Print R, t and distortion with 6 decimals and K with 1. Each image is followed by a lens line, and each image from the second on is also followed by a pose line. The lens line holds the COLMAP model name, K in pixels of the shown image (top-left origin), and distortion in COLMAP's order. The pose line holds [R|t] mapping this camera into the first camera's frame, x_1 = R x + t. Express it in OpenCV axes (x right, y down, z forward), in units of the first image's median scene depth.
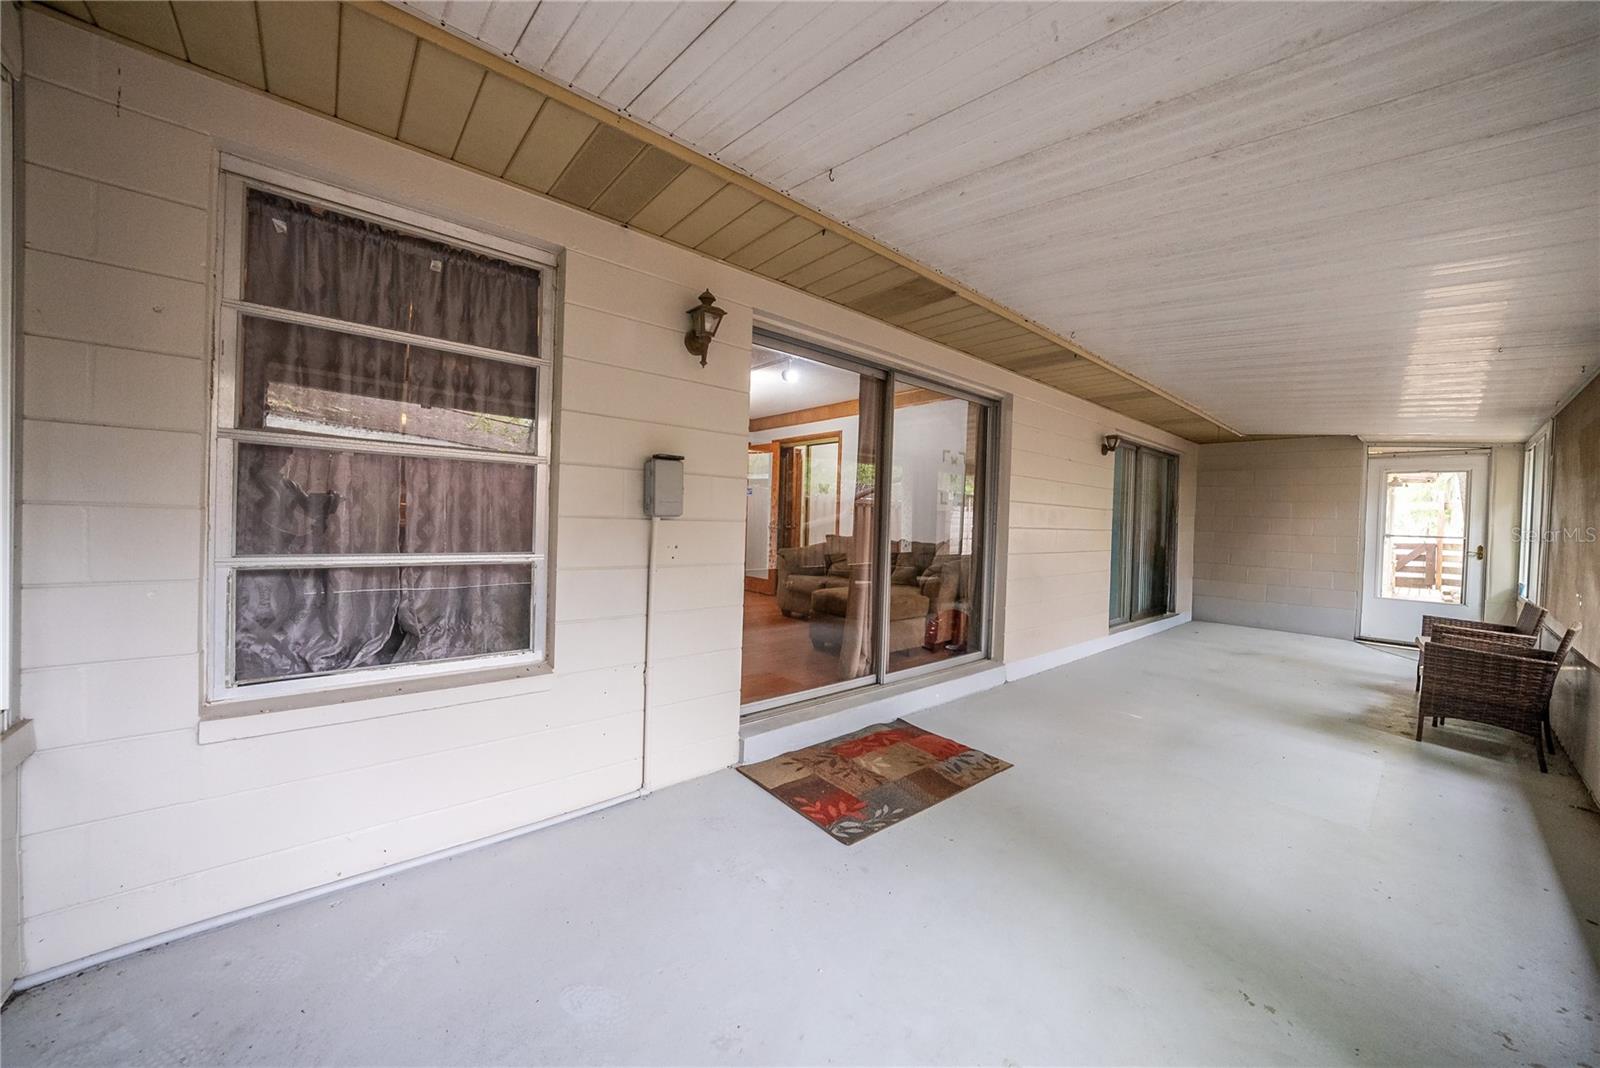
lens RADIAL K [[564.3, 0, 800.4], [0, 564.3, 535.4], [0, 0, 1]] dist [-0.028094, 0.004608]
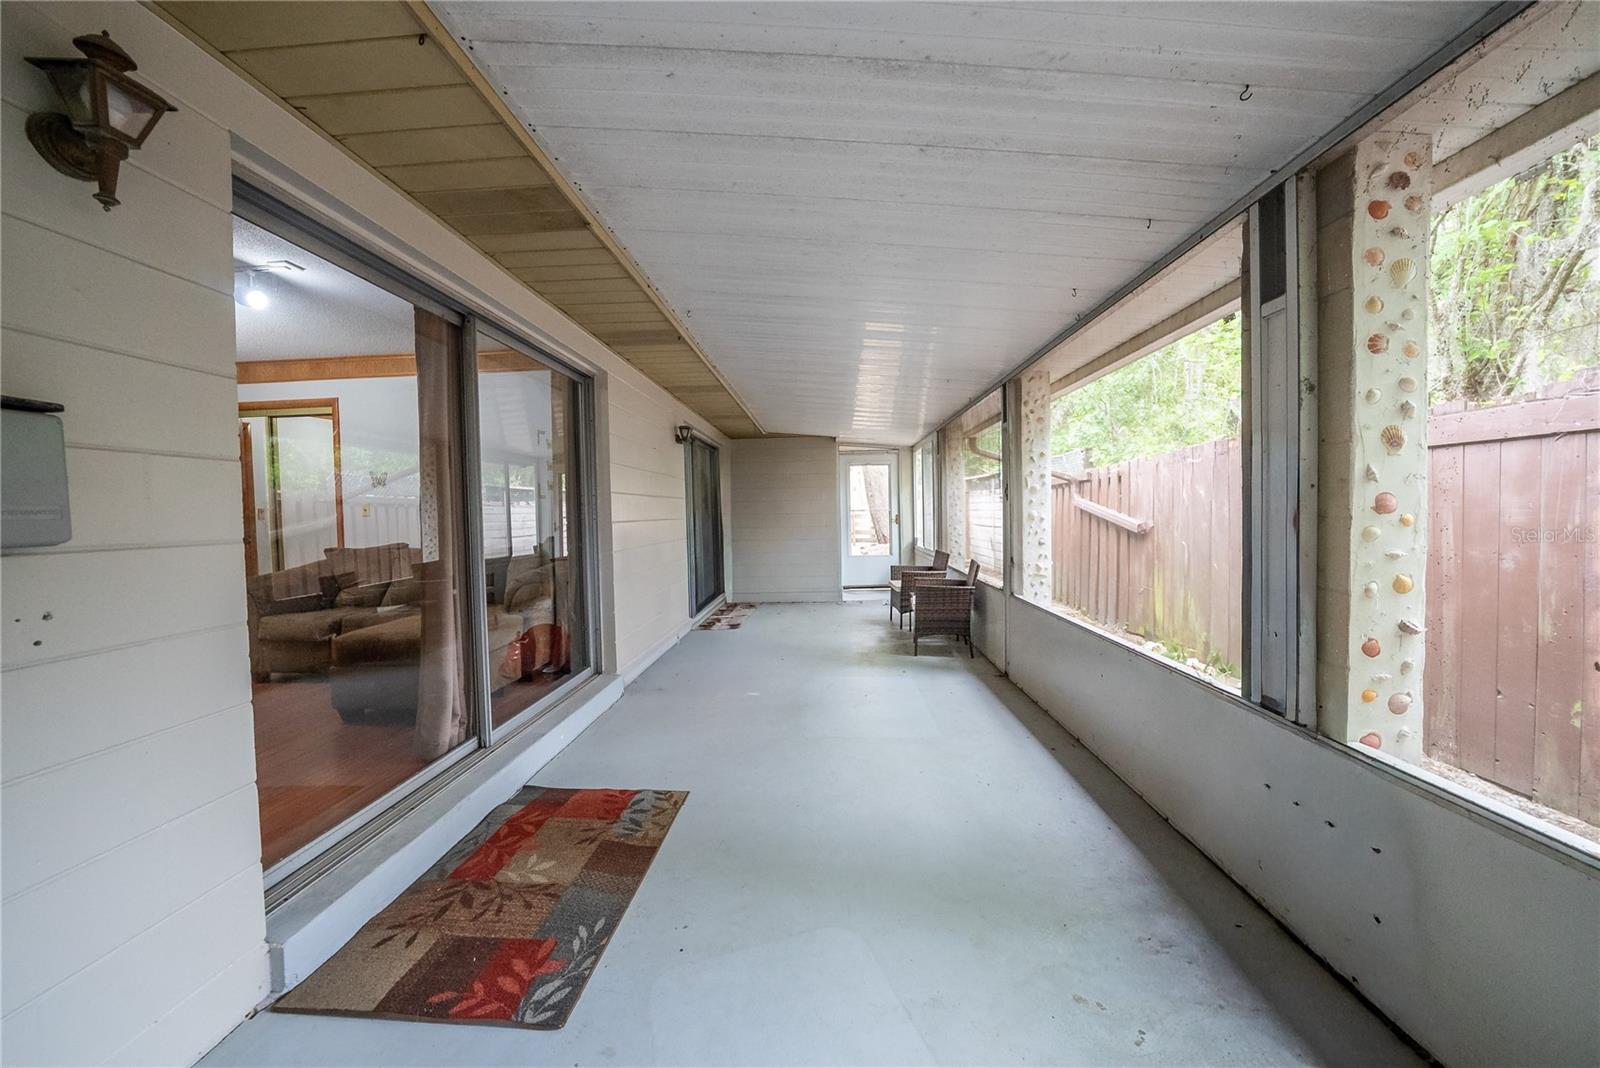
lens RADIAL K [[564.3, 0, 804.9], [0, 564.3, 531.2], [0, 0, 1]] dist [-0.028094, 0.004608]
pose [[0.676952, -0.072617, 0.732436, -0.089597], [0.066956, 0.997071, 0.036970, -0.014870], [-0.732976, 0.024014, 0.679831, 0.206236]]
